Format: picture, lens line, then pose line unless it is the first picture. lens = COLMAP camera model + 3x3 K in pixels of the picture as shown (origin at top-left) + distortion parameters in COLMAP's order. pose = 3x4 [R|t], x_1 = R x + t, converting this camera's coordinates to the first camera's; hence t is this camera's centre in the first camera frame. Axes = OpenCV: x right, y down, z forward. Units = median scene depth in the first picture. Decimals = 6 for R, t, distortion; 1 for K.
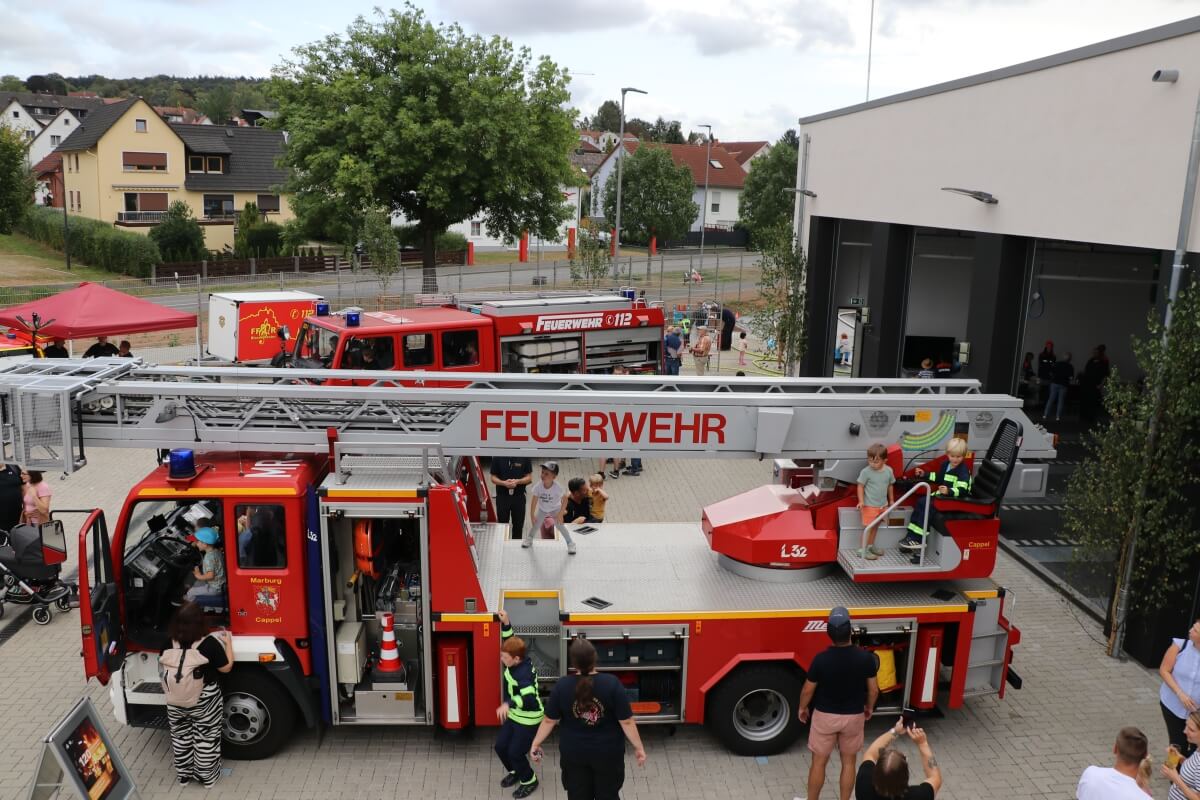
lens RADIAL K [[1029.6, 0, 600.0], [0, 1029.6, 400.0], [0, 0, 1]] dist [-0.190417, 0.227731]
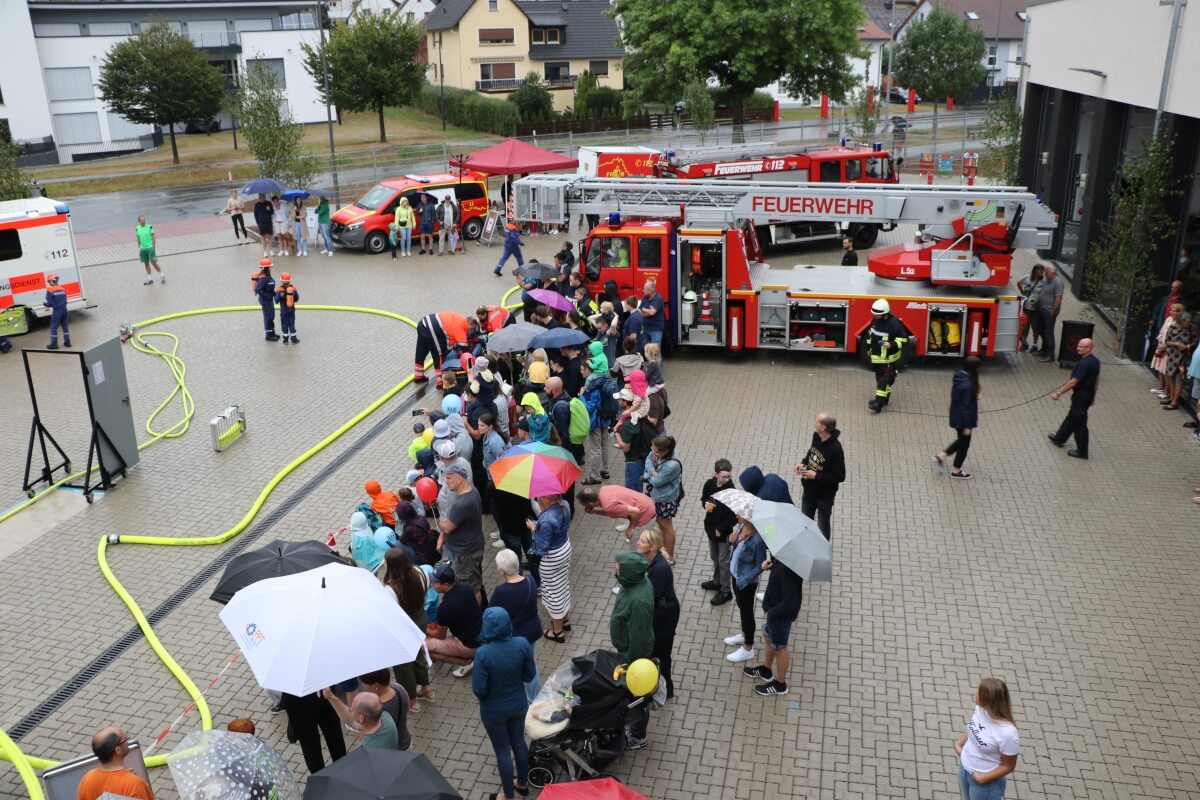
lens RADIAL K [[1029.6, 0, 600.0], [0, 1029.6, 400.0], [0, 0, 1]] dist [-0.190417, 0.227731]
pose [[0.955021, 0.052918, -0.291777, 0.205610], [-0.012170, 0.990114, 0.139739, 0.129406], [0.296287, -0.129903, 0.946224, -1.067596]]
